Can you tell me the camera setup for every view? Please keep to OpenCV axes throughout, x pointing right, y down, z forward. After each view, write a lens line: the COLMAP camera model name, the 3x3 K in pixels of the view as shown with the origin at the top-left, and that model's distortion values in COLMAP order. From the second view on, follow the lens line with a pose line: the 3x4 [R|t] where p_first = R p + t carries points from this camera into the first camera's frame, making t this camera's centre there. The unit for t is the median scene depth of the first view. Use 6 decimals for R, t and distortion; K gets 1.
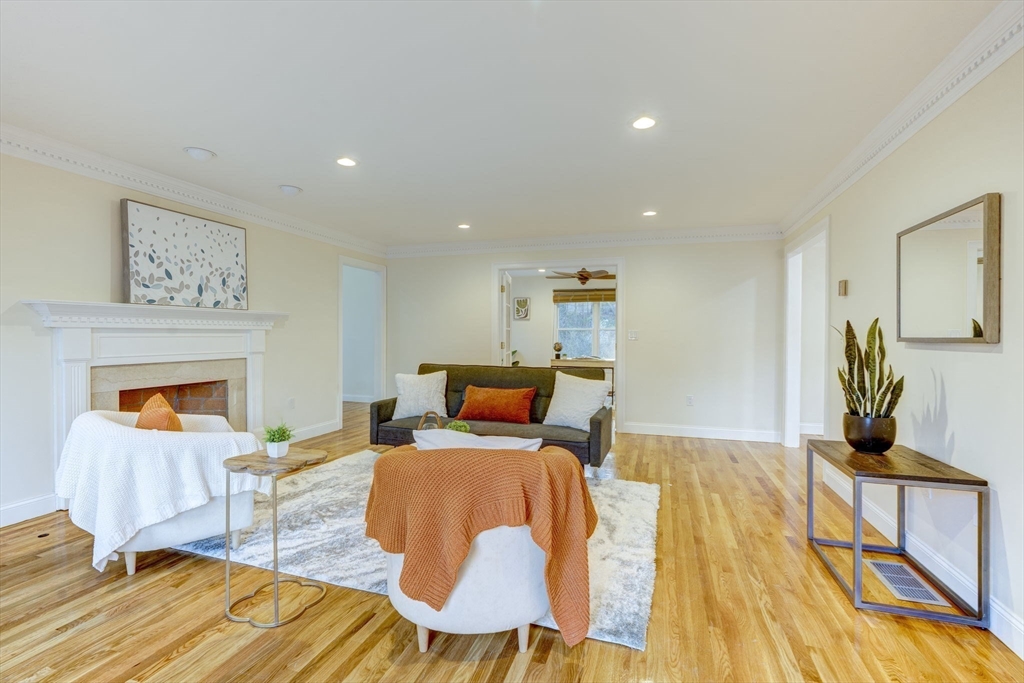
lens RADIAL K [[462.0, 0, 512.6], [0, 462.0, 340.2], [0, 0, 1]] dist [-0.008612, 0.001707]
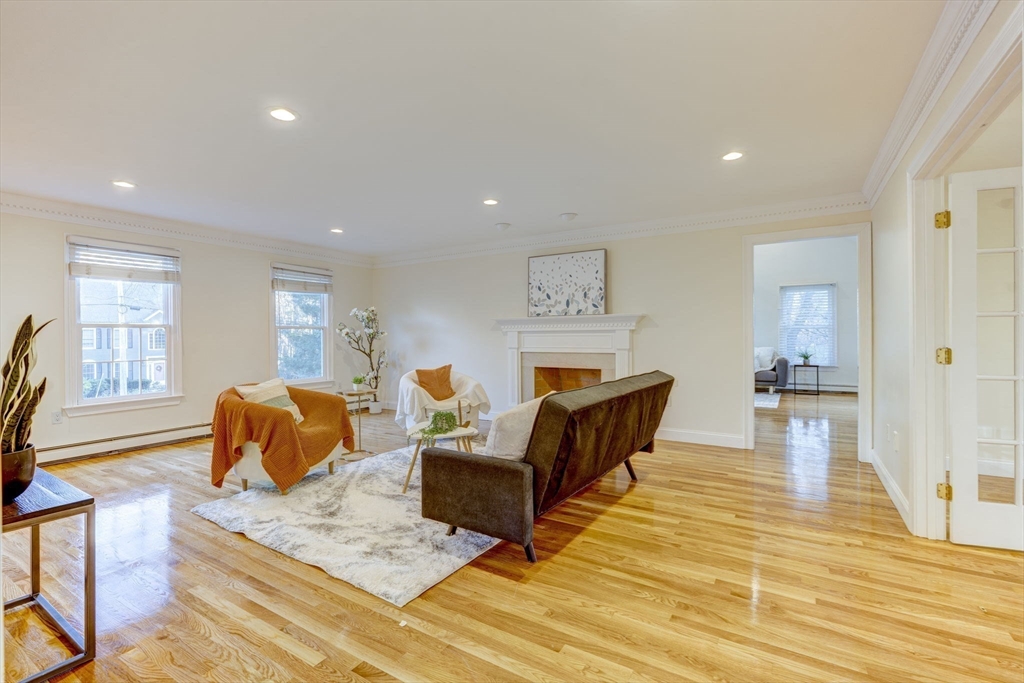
lens RADIAL K [[462.0, 0, 512.8], [0, 462.0, 338.2], [0, 0, 1]] dist [-0.008612, 0.001707]
pose [[-0.231758, 0.005291, -0.972759, 0.810760], [-0.003455, 0.999974, 0.006262, -0.009112], [0.972767, 0.004812, -0.231734, 1.234462]]
